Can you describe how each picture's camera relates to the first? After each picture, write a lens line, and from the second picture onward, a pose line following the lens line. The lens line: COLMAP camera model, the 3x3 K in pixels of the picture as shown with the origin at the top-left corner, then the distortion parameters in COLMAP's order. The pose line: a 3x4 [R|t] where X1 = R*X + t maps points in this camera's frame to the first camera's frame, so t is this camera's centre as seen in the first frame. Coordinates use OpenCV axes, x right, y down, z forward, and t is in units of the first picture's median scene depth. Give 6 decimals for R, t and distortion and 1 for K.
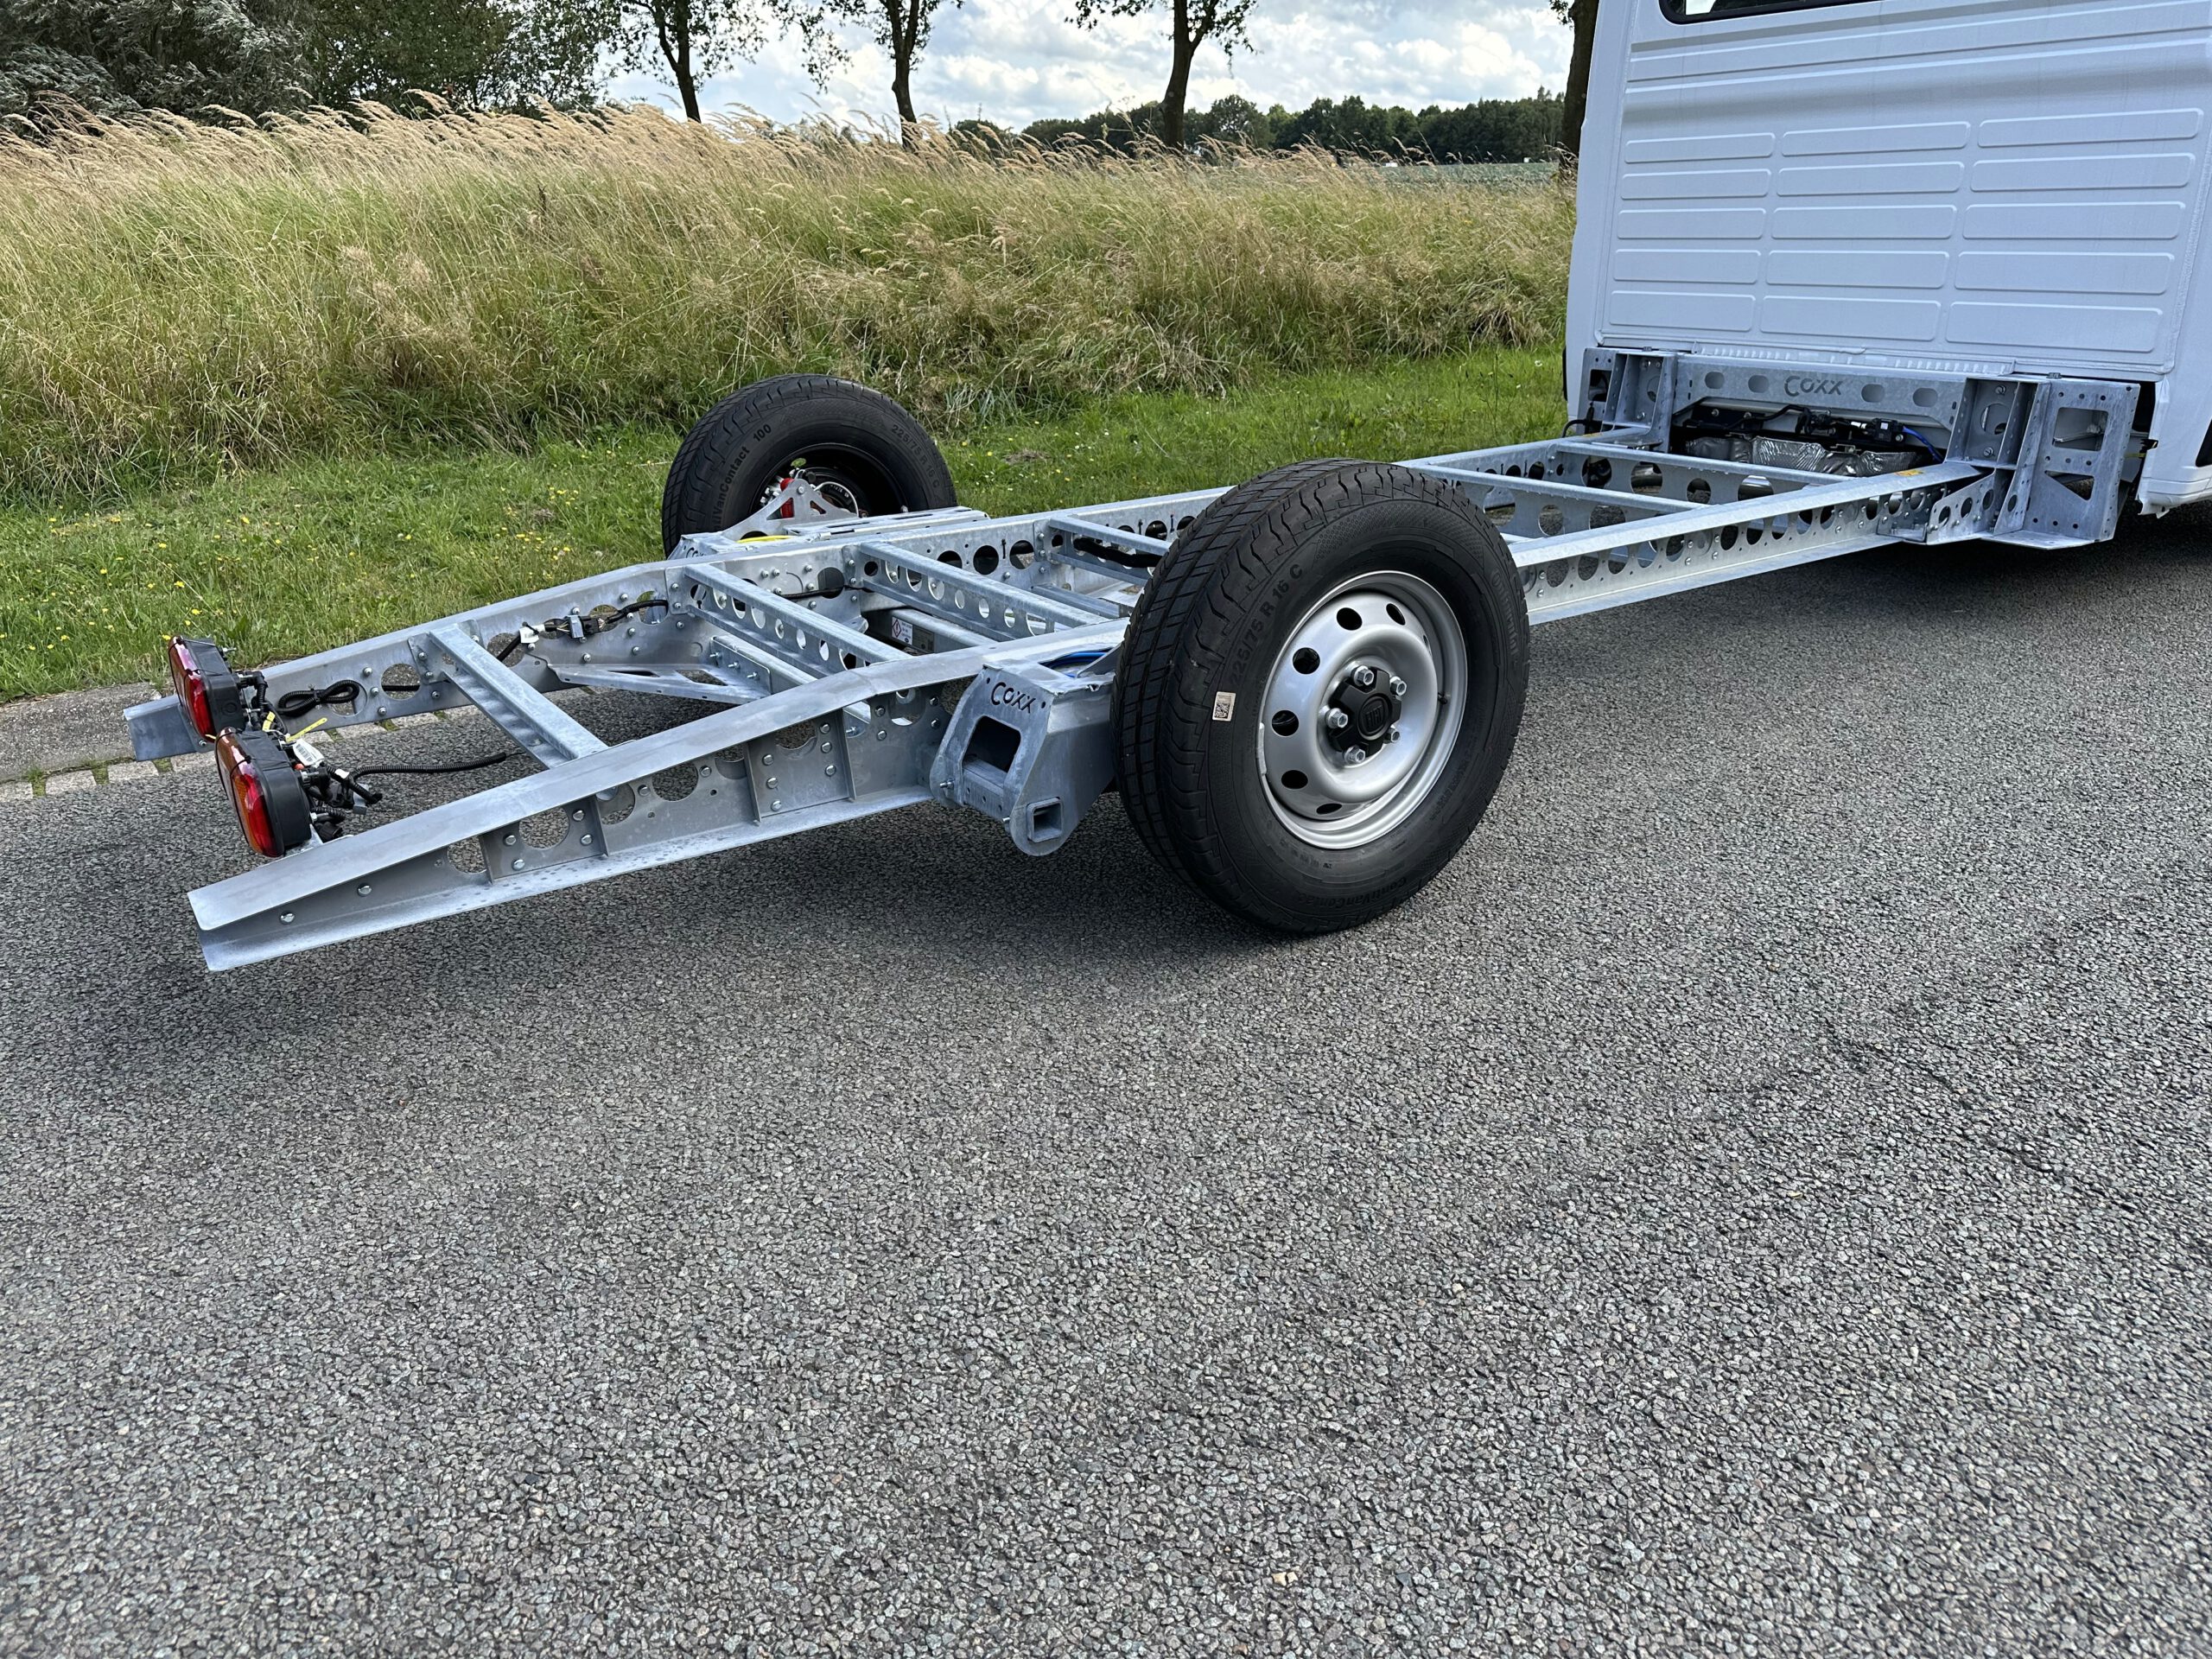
lens RADIAL K [[1526.7, 0, 1108.5], [0, 1526.7, 821.2], [0, 0, 1]] dist [0.121681, -0.190085]
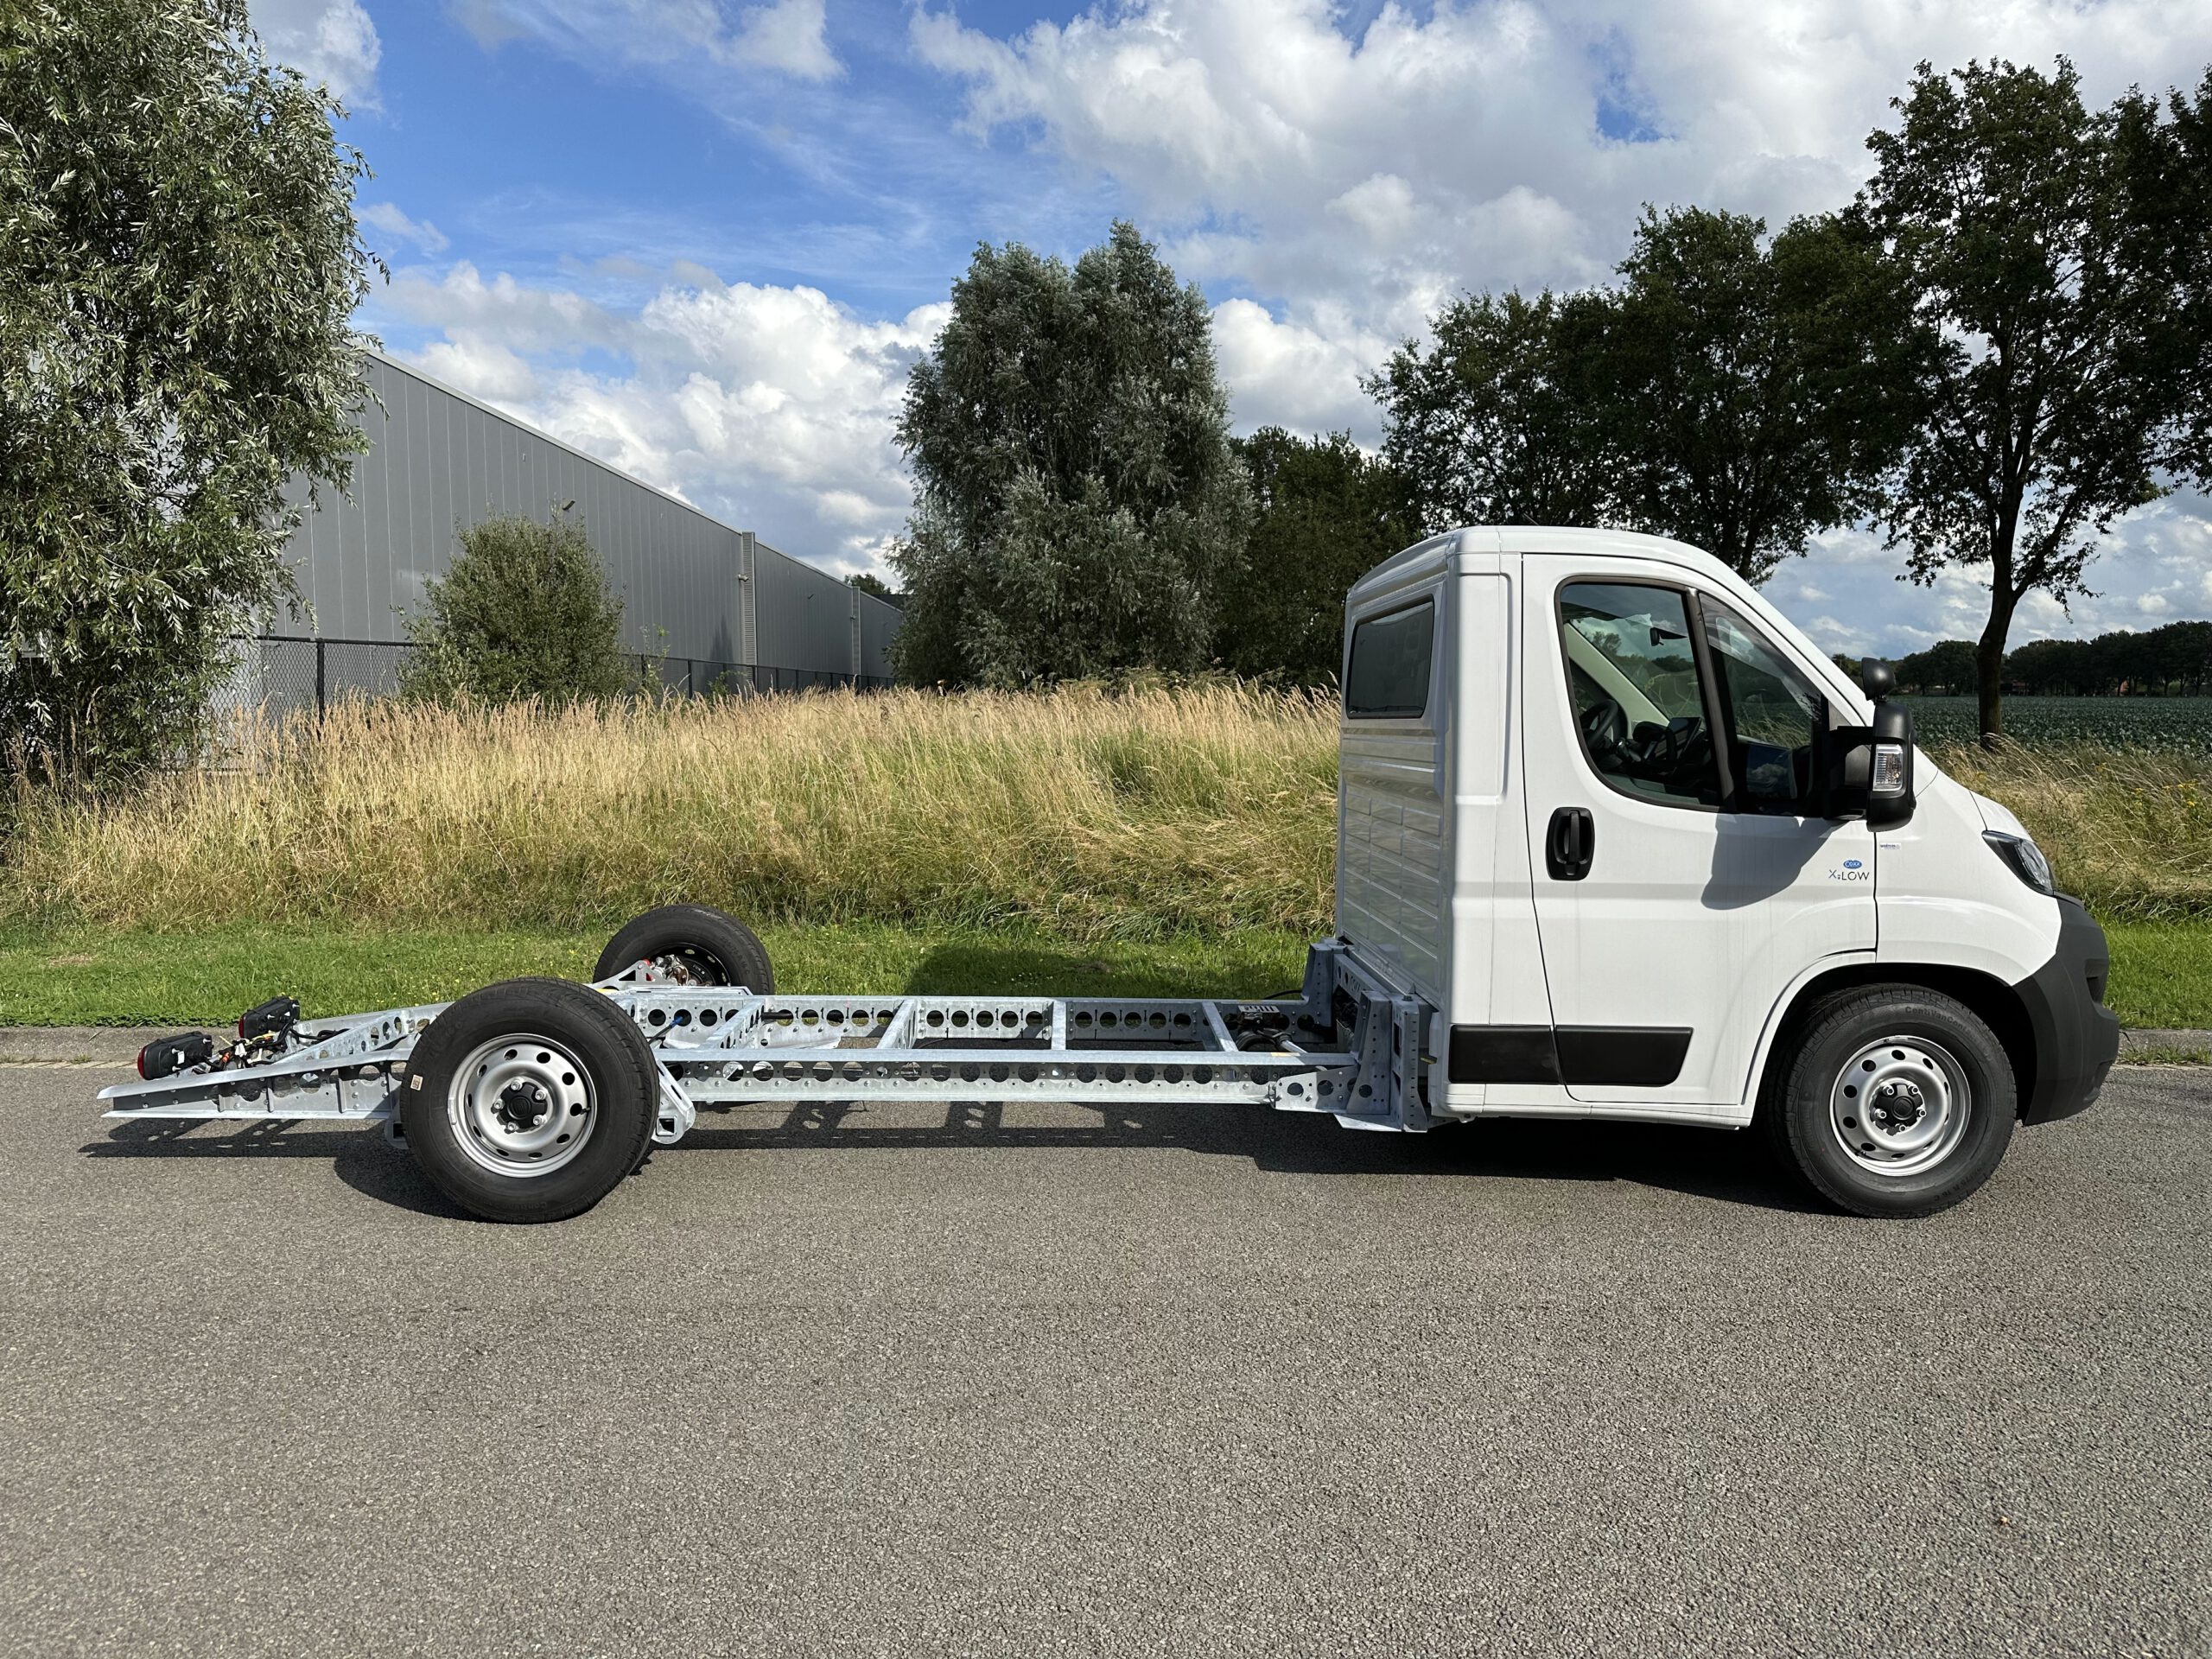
lens RADIAL K [[1538.4, 0, 1106.0], [0, 1538.4, 829.5], [0, 0, 1]] dist [0.059630, -0.060109]
pose [[0.833571, 0.068784, -0.548114, 1.189848], [-0.227986, 0.946610, -0.227930, -0.078187], [0.503172, 0.314958, 0.804748, -0.212039]]
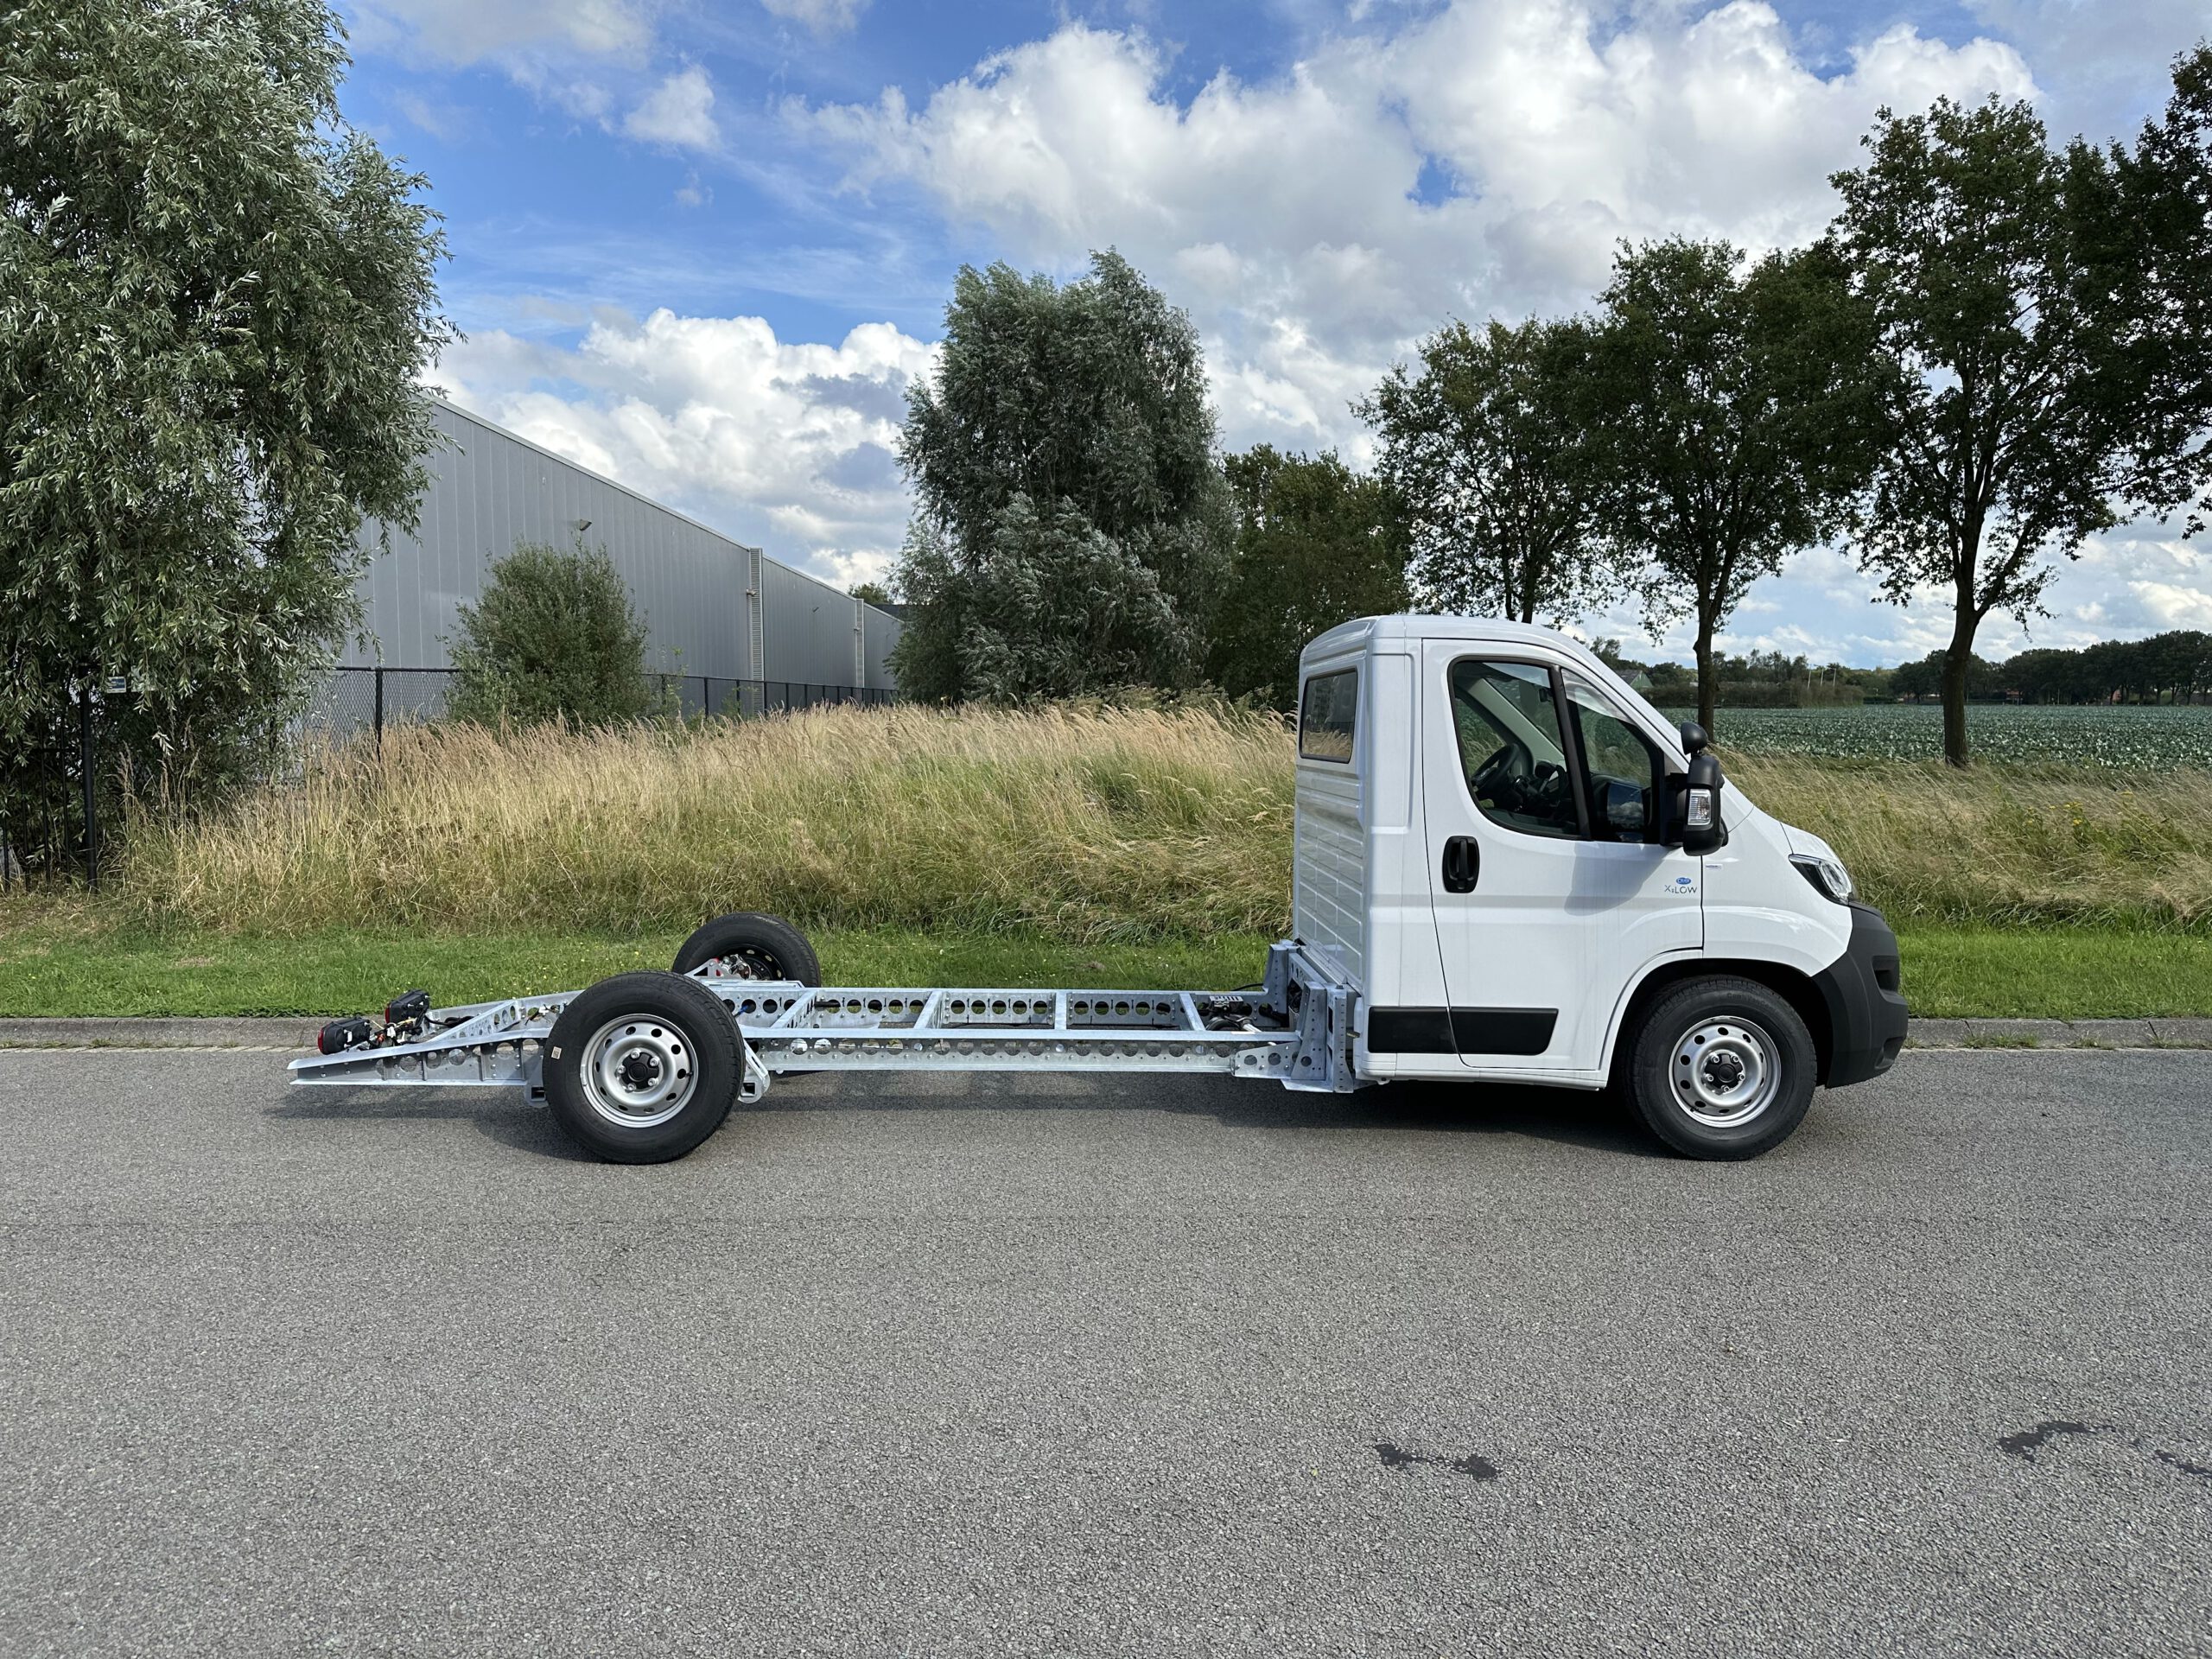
lens RADIAL K [[1526.7, 0, 1108.5], [0, 1526.7, 821.2], [0, 0, 1]] dist [0.121681, -0.190085]
pose [[0.834472, 0.062815, -0.547458, 1.384002], [-0.227444, 0.944171, -0.238351, -0.017837], [0.501922, 0.323413, 0.802171, -0.489260]]
